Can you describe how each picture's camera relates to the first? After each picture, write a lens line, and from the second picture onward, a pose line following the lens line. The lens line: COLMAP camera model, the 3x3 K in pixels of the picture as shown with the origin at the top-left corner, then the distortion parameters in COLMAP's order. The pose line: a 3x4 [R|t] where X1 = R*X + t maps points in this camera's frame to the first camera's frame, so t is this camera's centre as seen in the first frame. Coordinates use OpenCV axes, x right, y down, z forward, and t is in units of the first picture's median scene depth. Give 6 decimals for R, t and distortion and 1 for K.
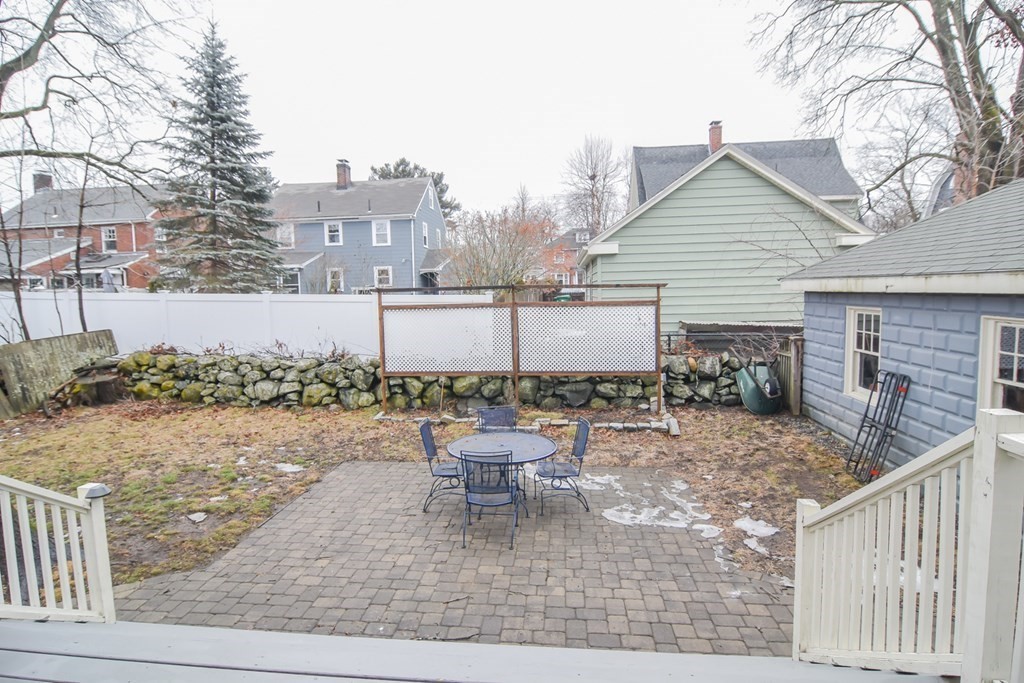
lens RADIAL K [[548.2, 0, 514.2], [0, 548.2, 340.8], [0, 0, 1]] dist [-0.008704, -0.004819]
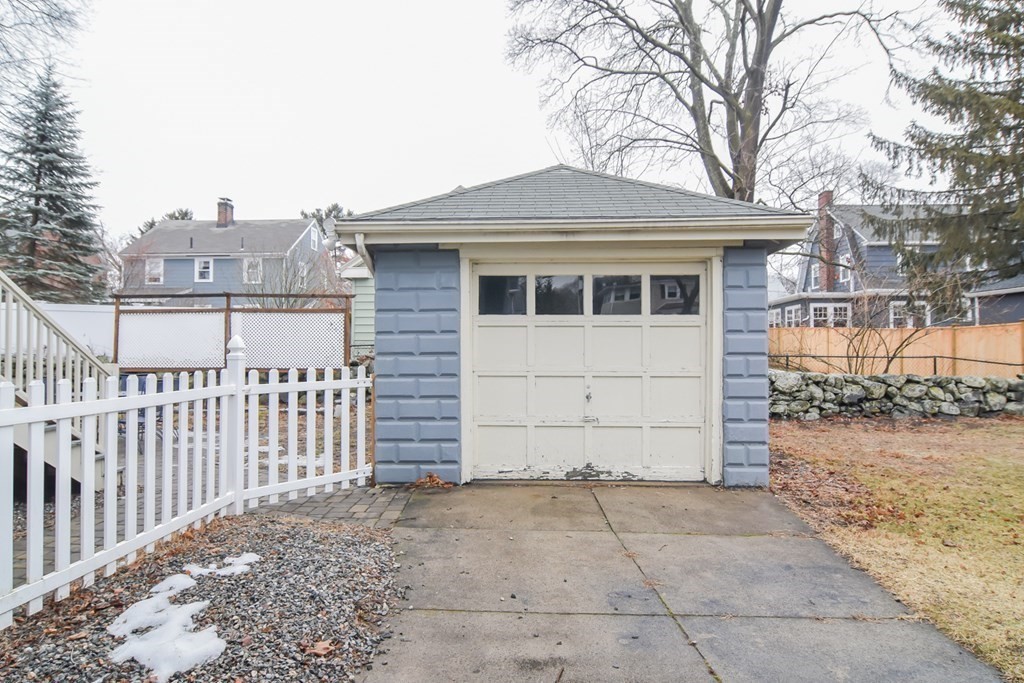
lens RADIAL K [[604.6, 0, 511.9], [0, 604.6, 345.4], [0, 0, 1]] dist [-0.018778, -0.002627]
pose [[0.998101, 0.024672, 0.056441, 0.308309], [-0.018713, 0.994425, -0.103773, 0.075379], [-0.058687, 0.102520, 0.992998, -0.169883]]
